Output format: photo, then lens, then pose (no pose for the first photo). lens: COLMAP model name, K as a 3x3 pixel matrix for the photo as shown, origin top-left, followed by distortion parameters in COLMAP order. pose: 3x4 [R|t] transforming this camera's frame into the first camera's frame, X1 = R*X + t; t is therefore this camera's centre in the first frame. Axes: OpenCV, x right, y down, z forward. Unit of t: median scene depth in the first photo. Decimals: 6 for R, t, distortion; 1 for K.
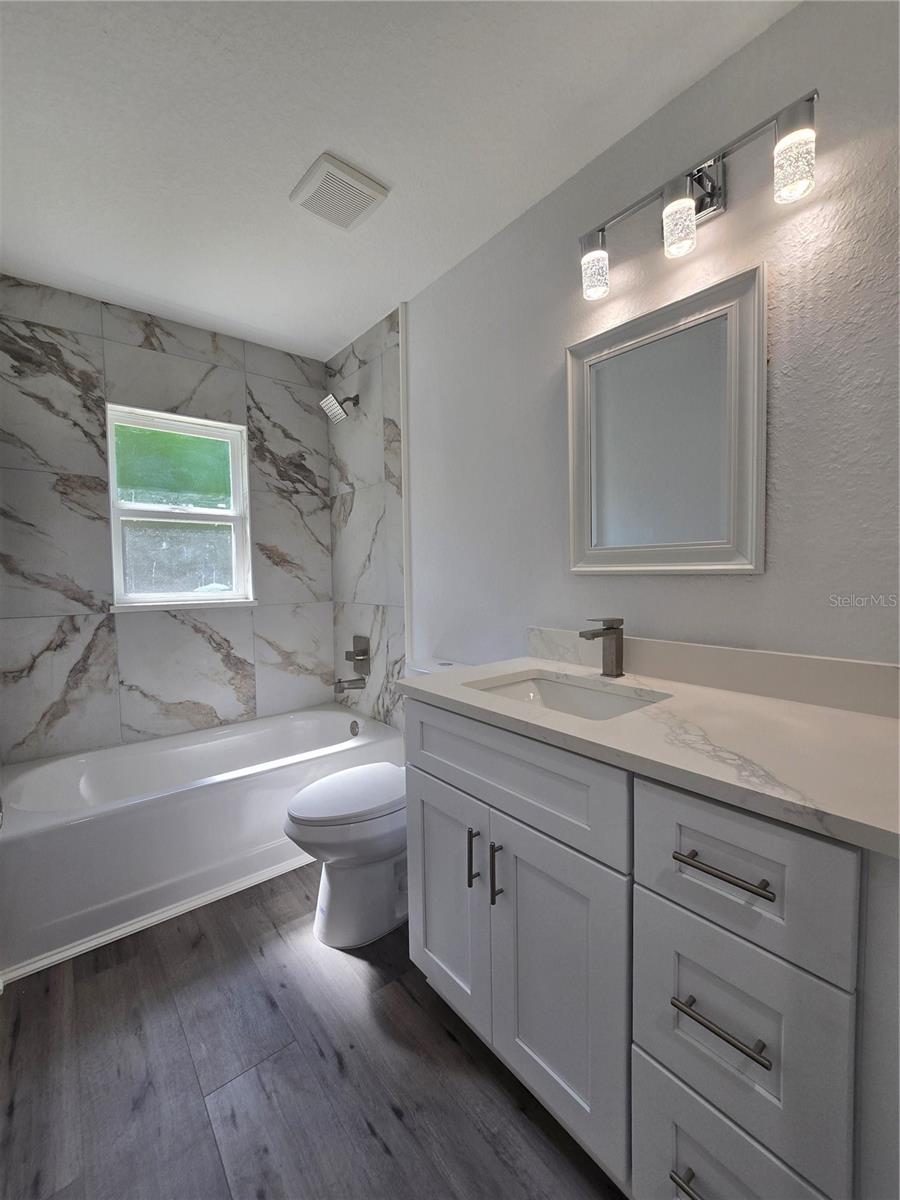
lens RADIAL K [[491.0, 0, 451.1], [0, 491.0, 598.7], [0, 0, 1]] dist [-0.003508, 0.000100]
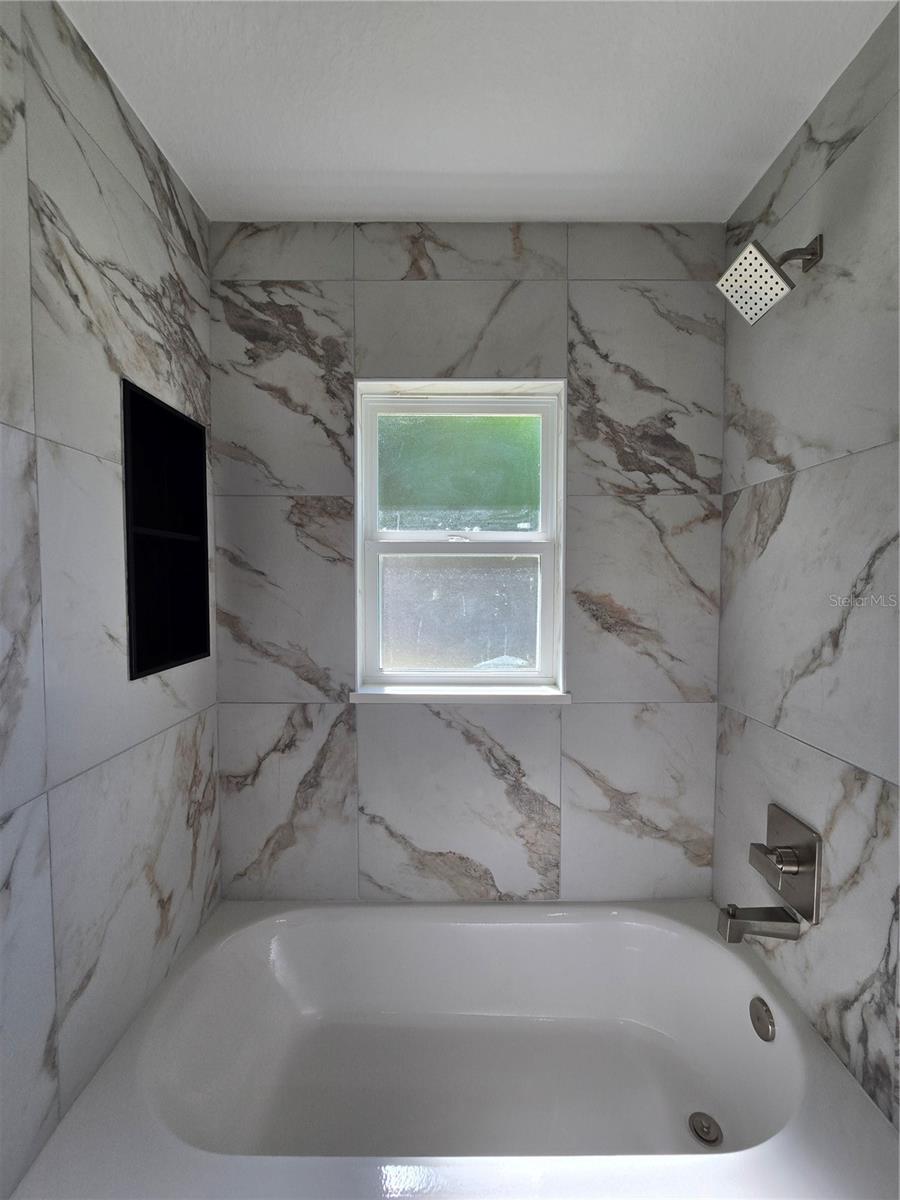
lens RADIAL K [[493.7, 0, 451.3], [0, 493.7, 602.7], [0, 0, 1]] dist [-0.003400, 0.000422]
pose [[0.772670, 0.043334, -0.633327, -0.161592], [-0.044648, 0.998906, 0.013877, -0.107967], [0.633236, 0.017555, 0.773759, 0.516218]]
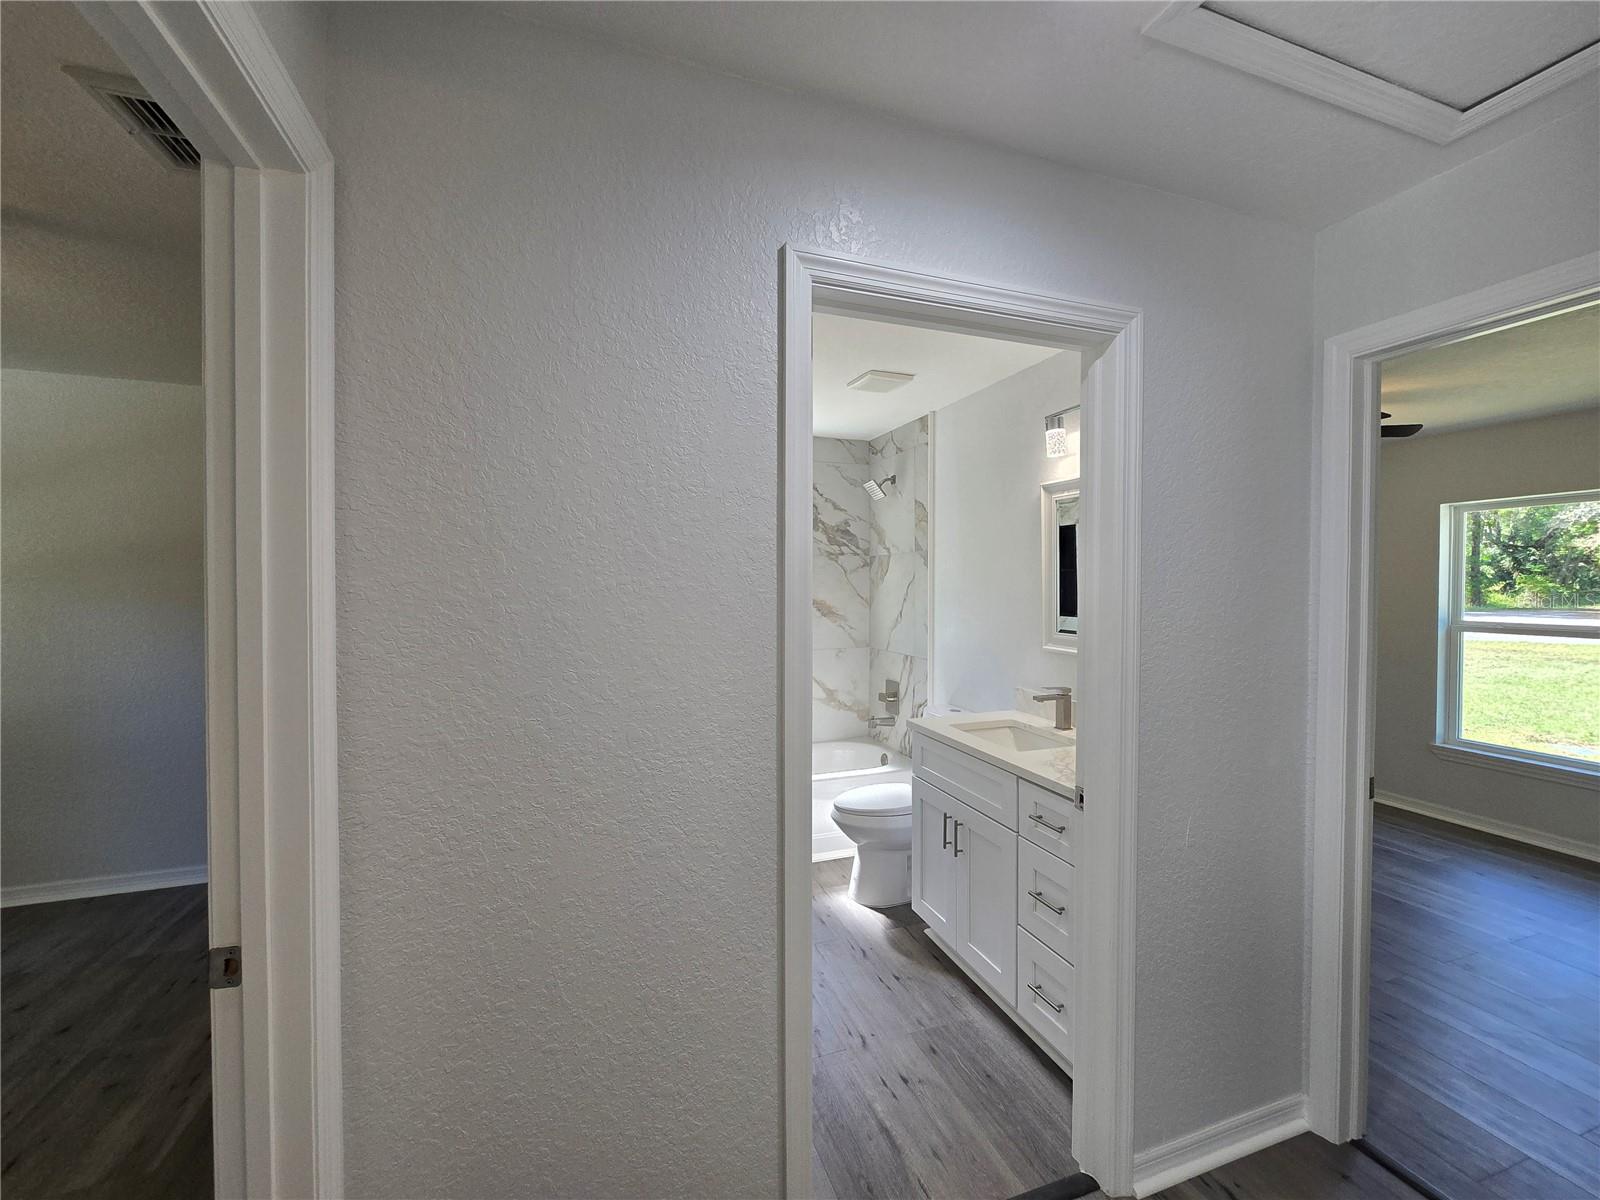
lens RADIAL K [[658.2, 0, 802.6], [0, 658.2, 593.9], [0, 0, 1]] dist [-0.003400, 0.000422]
pose [[0.941513, 0.020762, -0.336336, 0.144242], [-0.031099, 0.999194, -0.025378, -0.087565], [0.335538, 0.034353, 0.941400, -0.575752]]
